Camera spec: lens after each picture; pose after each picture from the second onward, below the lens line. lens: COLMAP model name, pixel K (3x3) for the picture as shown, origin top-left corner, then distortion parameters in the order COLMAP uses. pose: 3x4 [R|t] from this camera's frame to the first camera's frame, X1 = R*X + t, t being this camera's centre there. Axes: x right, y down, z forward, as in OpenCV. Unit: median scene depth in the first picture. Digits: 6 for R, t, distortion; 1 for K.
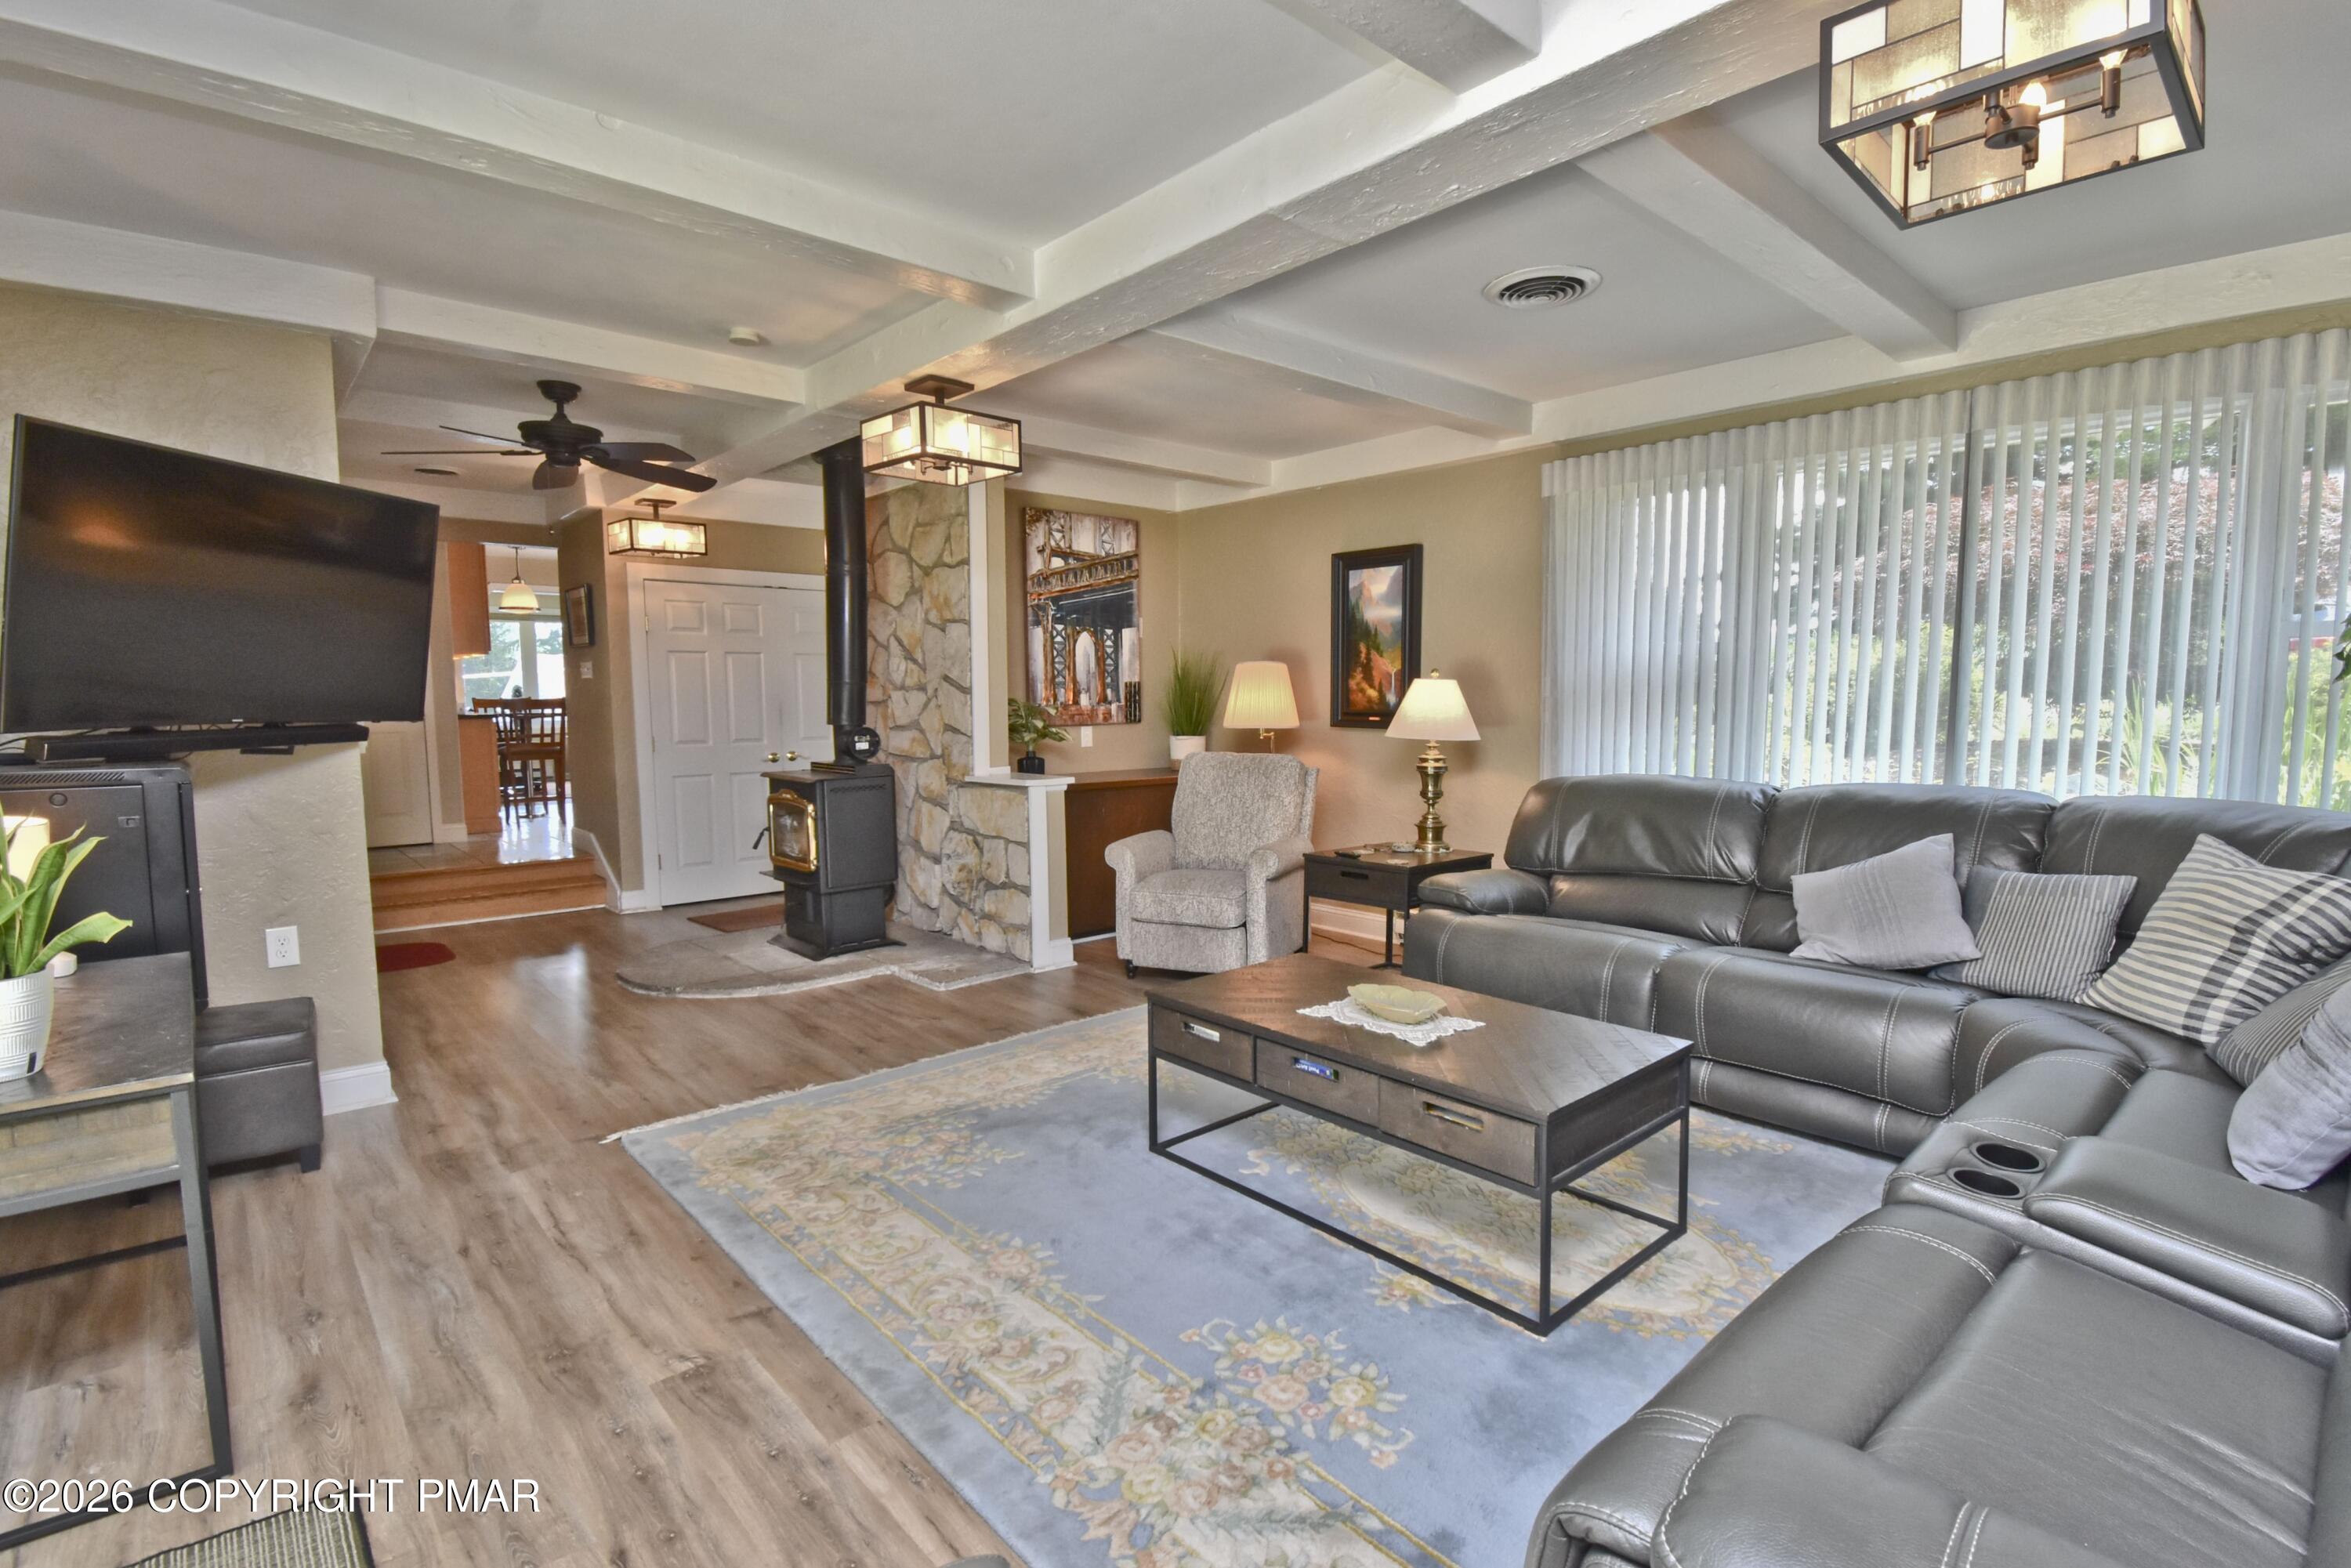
lens RADIAL K [[1093.7, 0, 1203.4], [0, 1093.7, 798.4], [0, 0, 1]] dist [-0.001563, -0.000381]
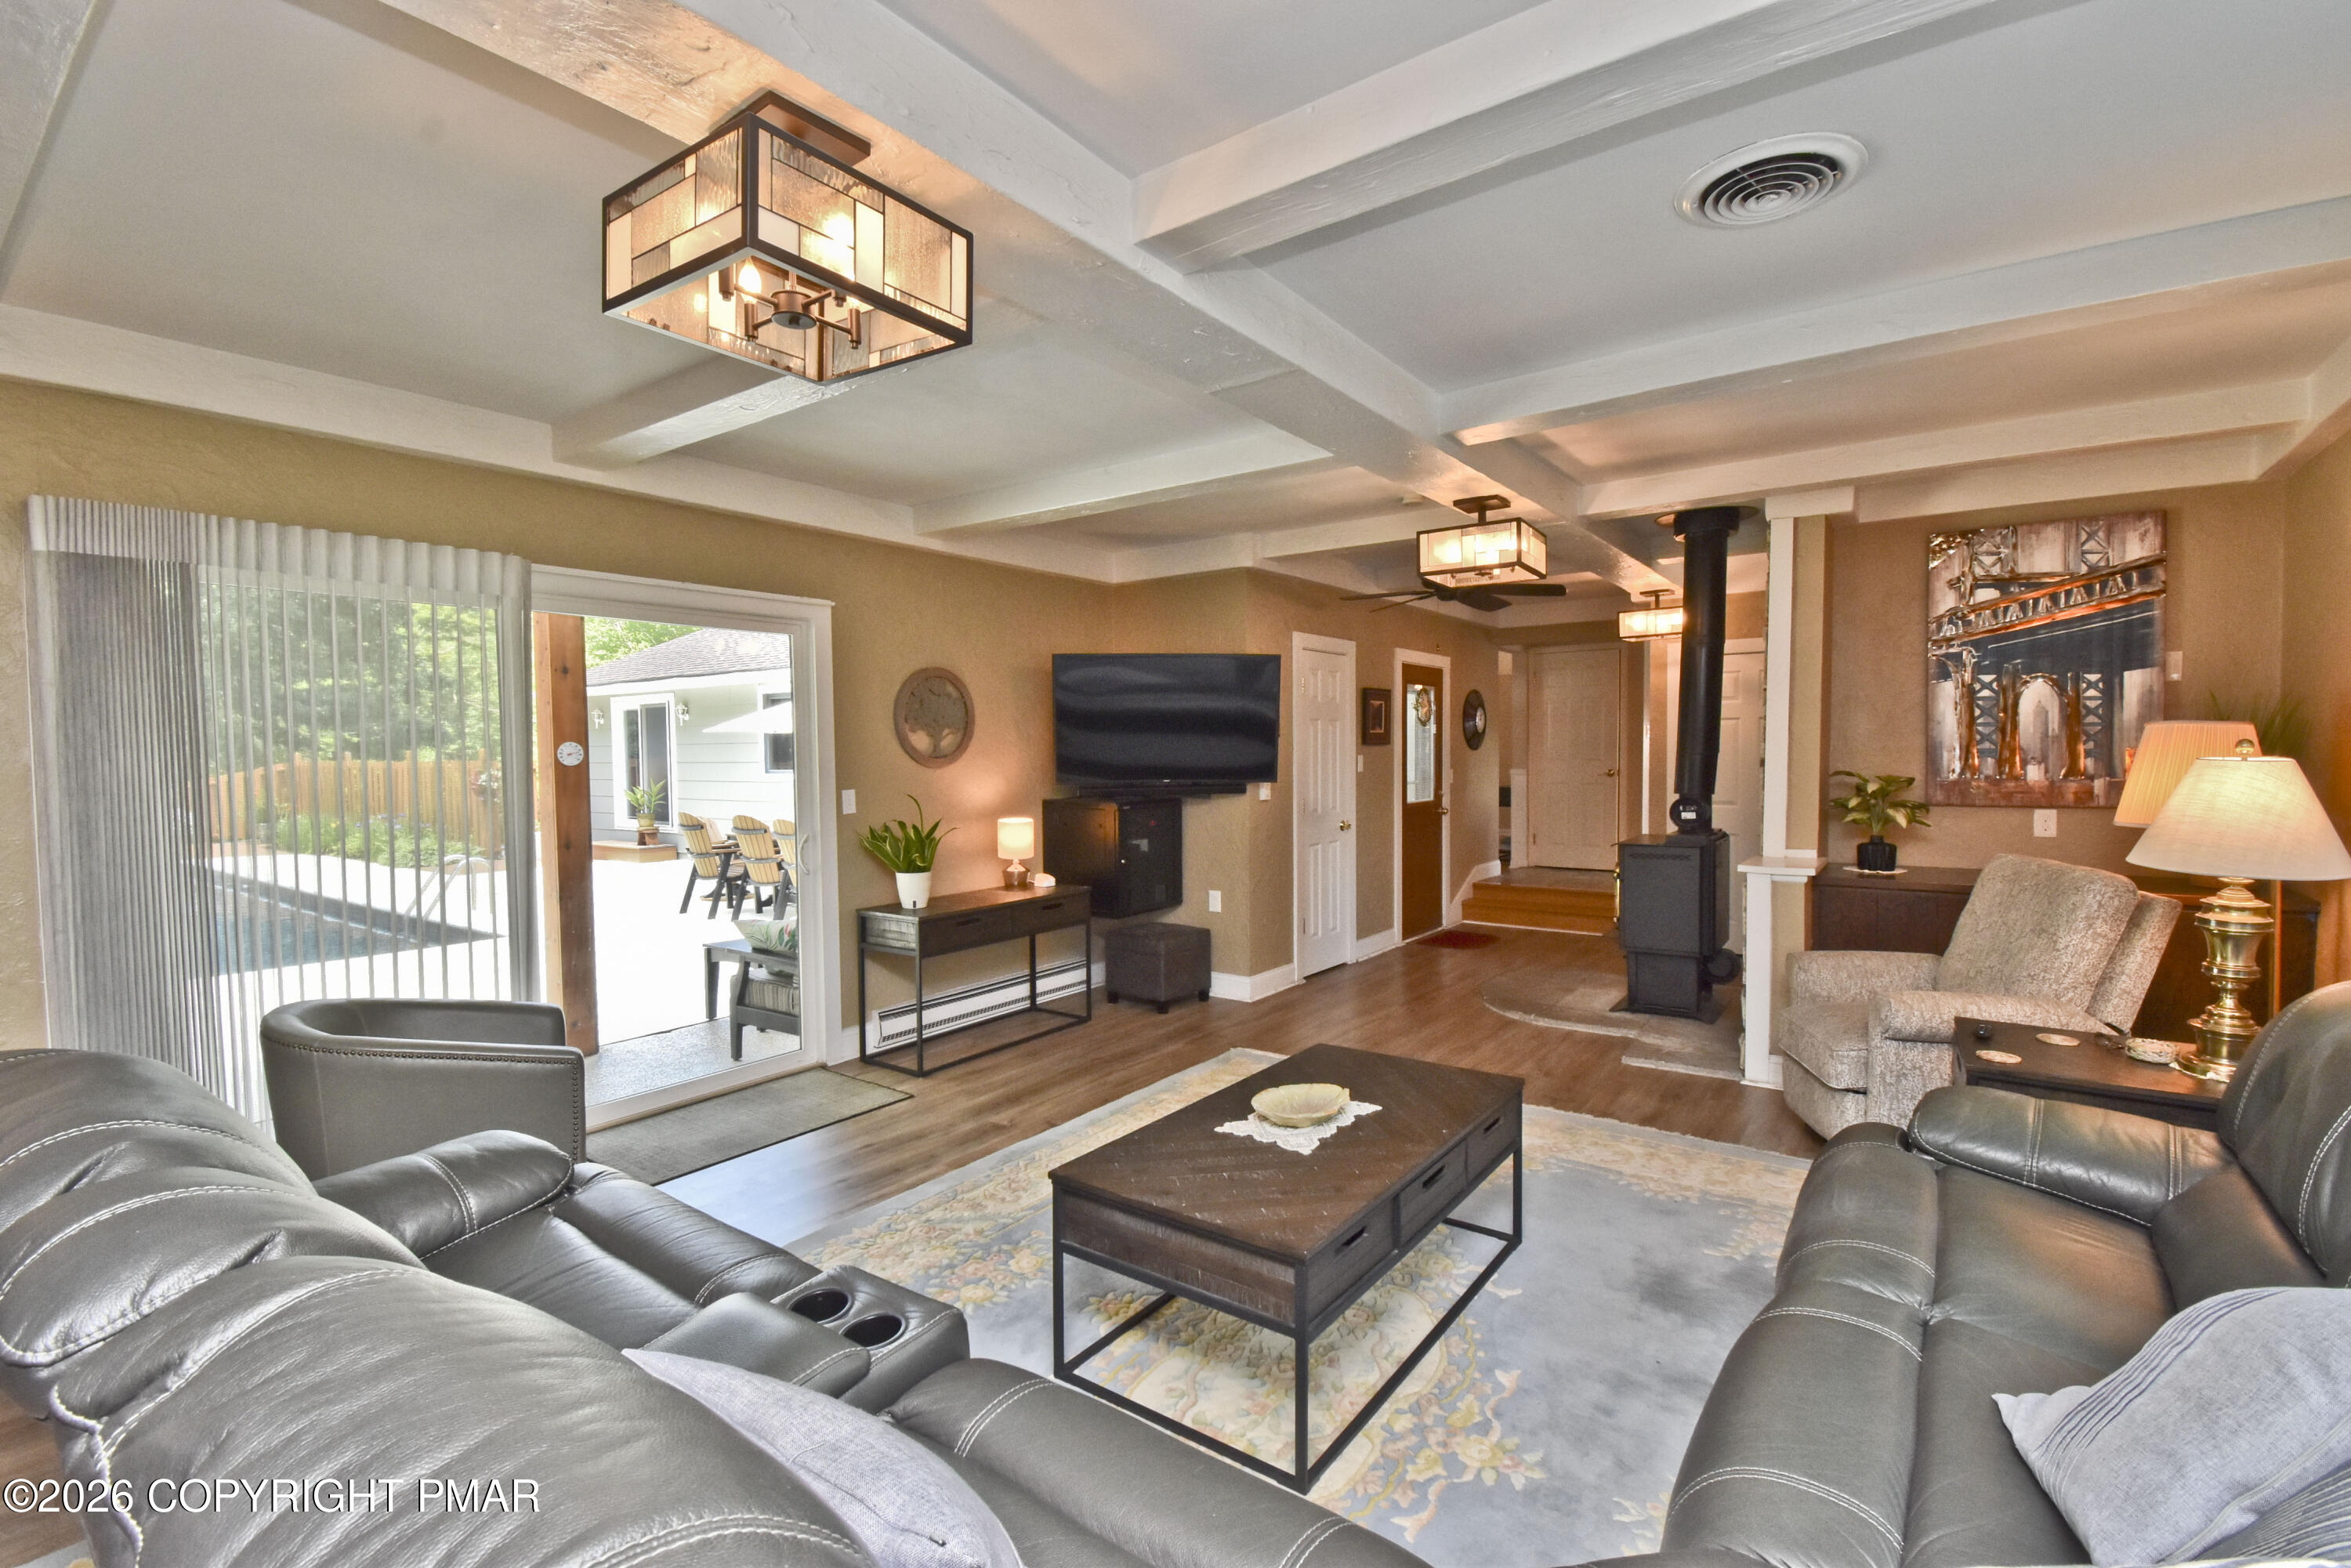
lens RADIAL K [[1041.3, 0, 1173.6], [0, 1041.3, 798.0], [0, 0, 1]] dist [0.016071, -0.022485]
pose [[0.195774, 0.046791, -0.979532, 0.677002], [-0.082402, 0.996113, 0.031114, -0.069025], [0.977181, 0.074624, 0.198869, 0.432589]]
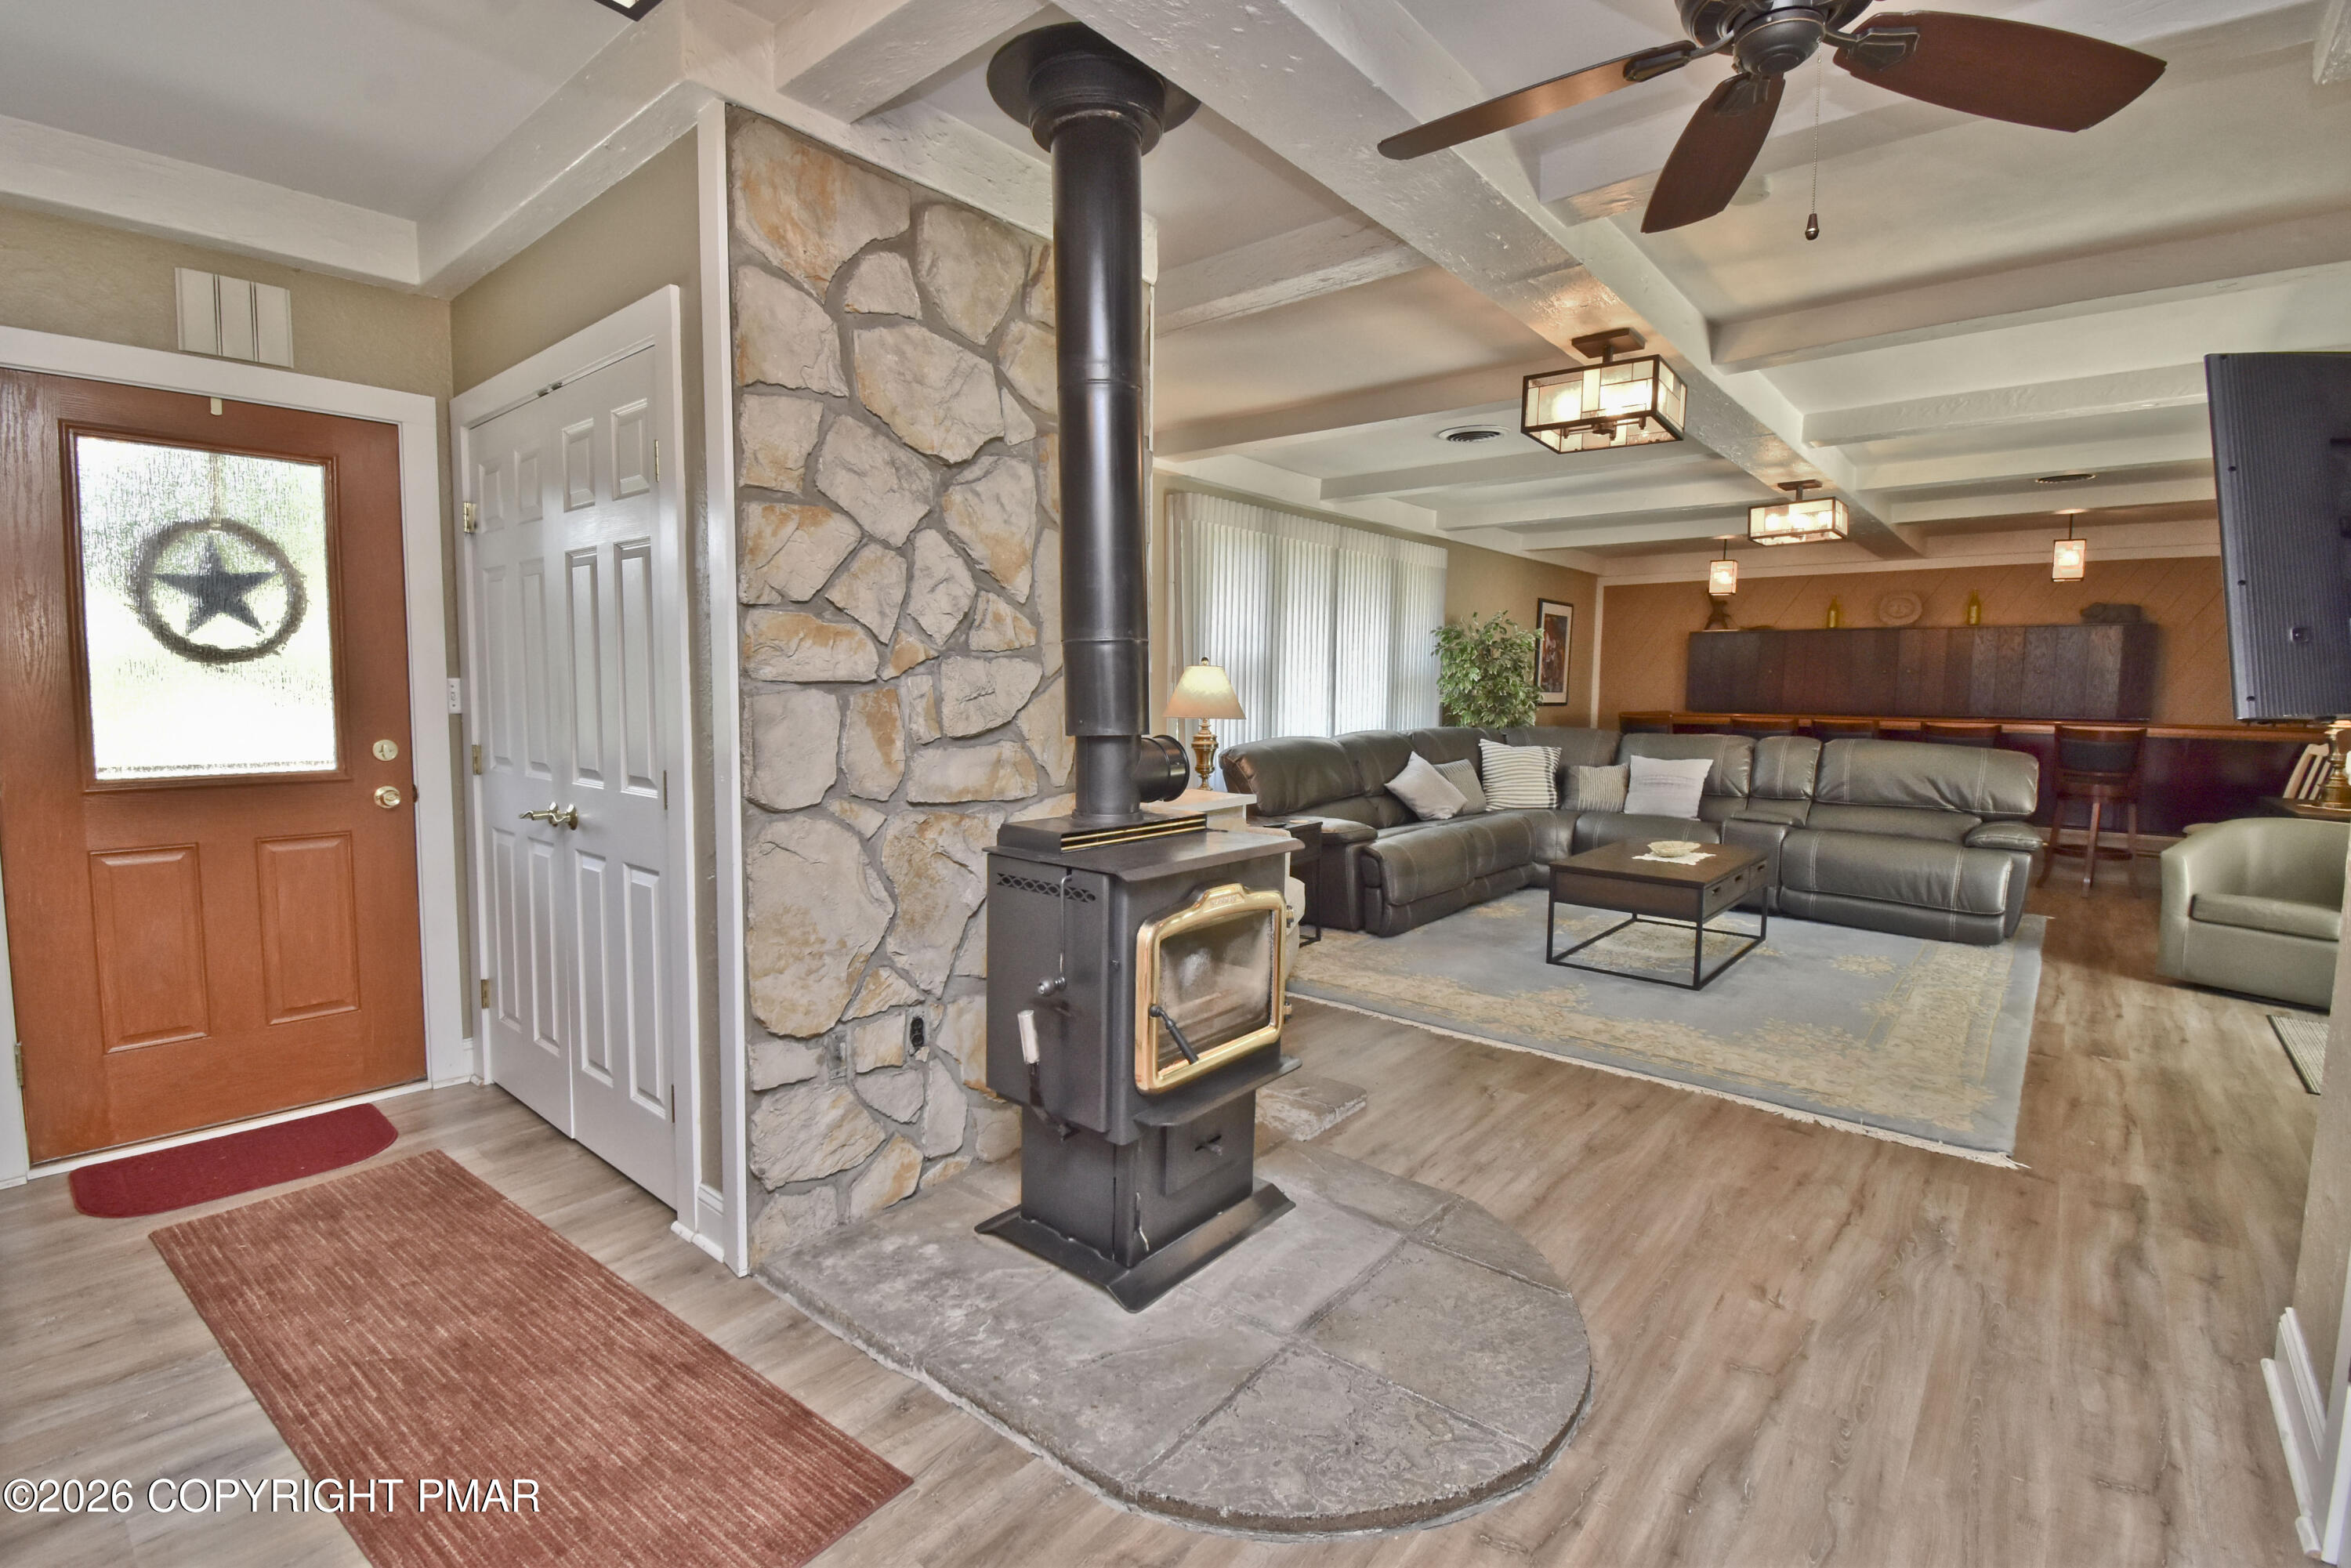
lens RADIAL K [[1076.8, 0, 1147.4], [0, 1076.8, 770.8], [0, 0, 1]] dist [0.022812, -0.026375]
pose [[-0.113514, -0.077869, 0.990480, -0.985320], [0.082958, 0.992700, 0.087551, -0.115430], [-0.990067, 0.092106, -0.106226, 1.323912]]
